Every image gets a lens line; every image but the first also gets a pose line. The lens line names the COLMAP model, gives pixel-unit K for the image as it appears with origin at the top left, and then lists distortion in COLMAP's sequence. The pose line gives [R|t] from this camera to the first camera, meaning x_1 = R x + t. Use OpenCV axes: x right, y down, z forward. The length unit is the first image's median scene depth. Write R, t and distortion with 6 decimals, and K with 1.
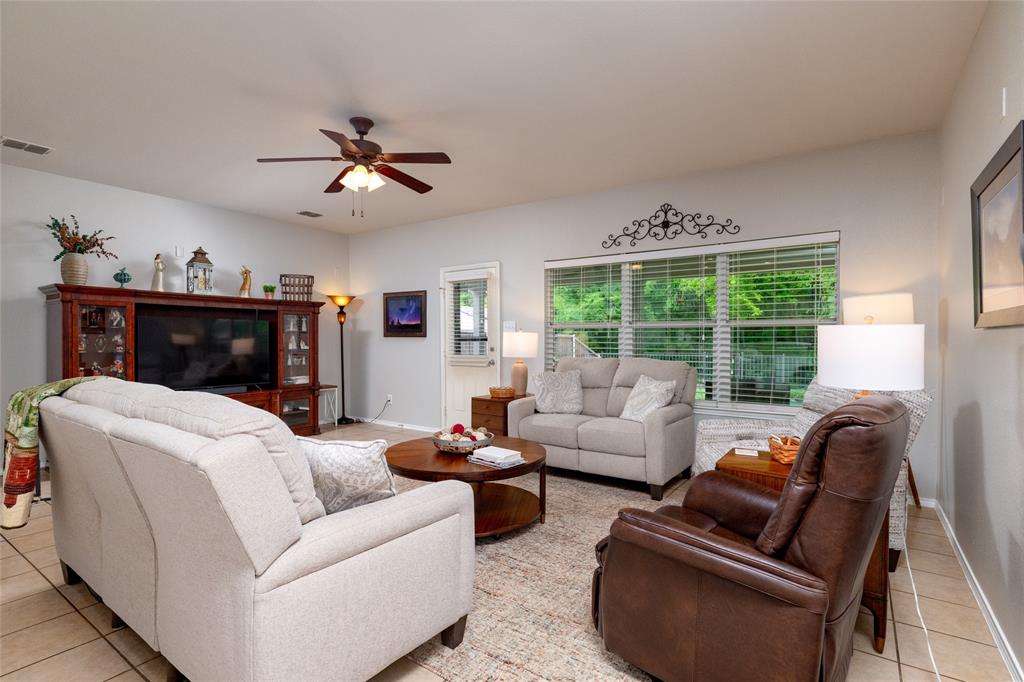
lens RADIAL K [[495.3, 0, 506.3], [0, 495.3, 340.7], [0, 0, 1]] dist [0.002707, -0.000817]
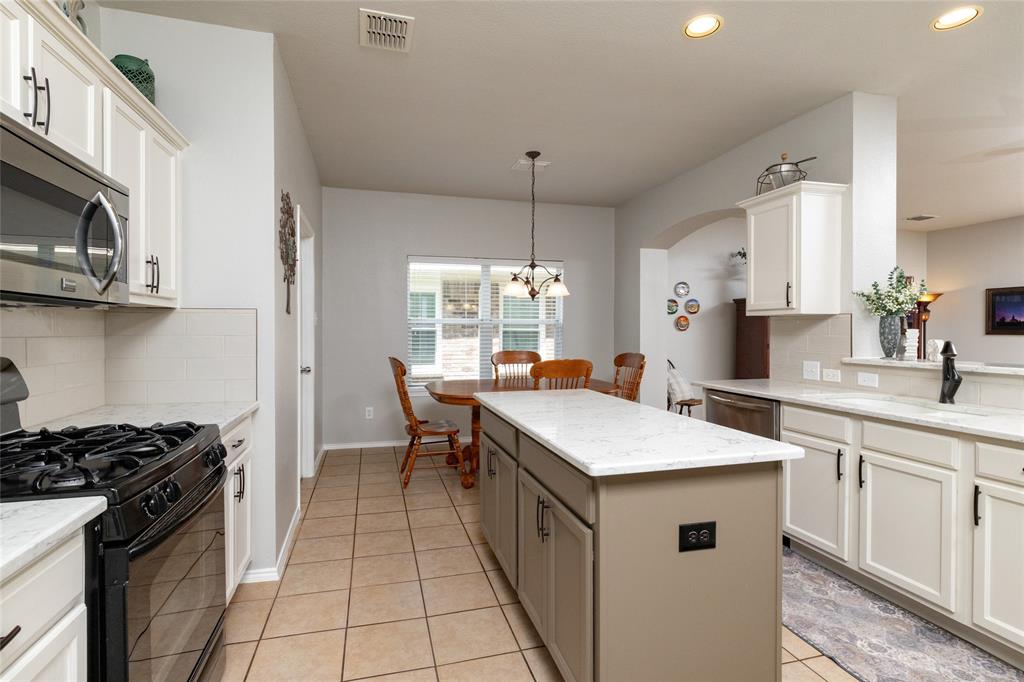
lens RADIAL K [[495.3, 0, 512.5], [0, 495.3, 337.3], [0, 0, 1]] dist [0.002707, -0.000817]
pose [[0.770180, 0.008779, -0.637766, -0.476686], [-0.006525, 0.999961, 0.005884, -0.002556], [0.637793, -0.000370, 0.770207, -0.455633]]
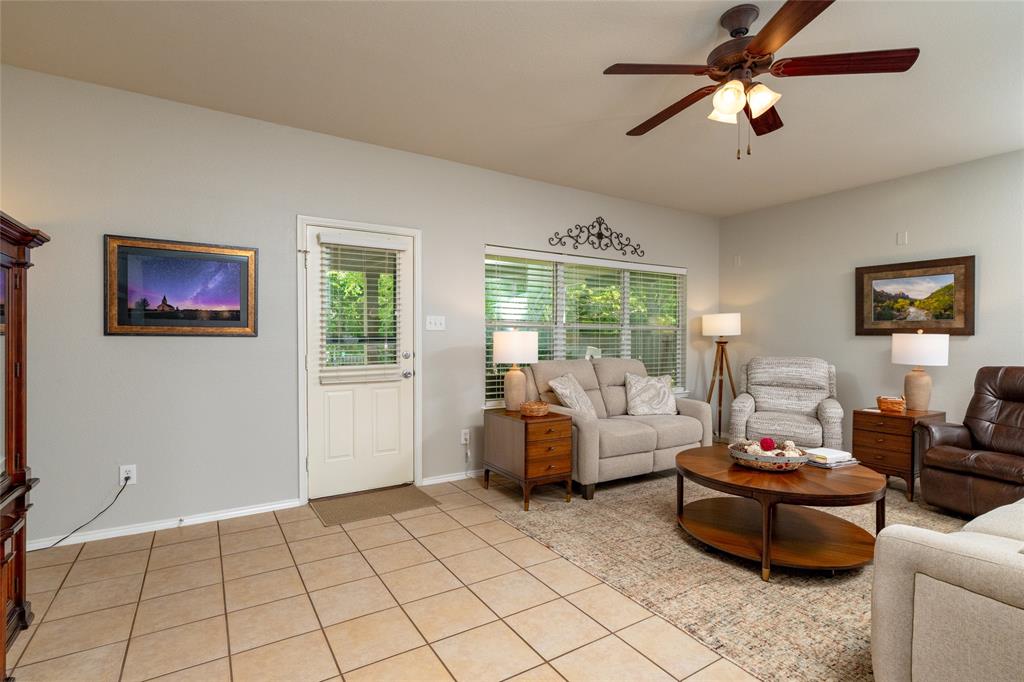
lens RADIAL K [[495.3, 0, 516.5], [0, 495.3, 337.1], [0, 0, 1]] dist [0.002707, -0.000817]
pose [[0.380873, 0.001286, 0.924627, -0.716728], [0.000034, 0.999999, -0.001405, -0.007382], [-0.924627, 0.000567, 0.380872, 0.702741]]
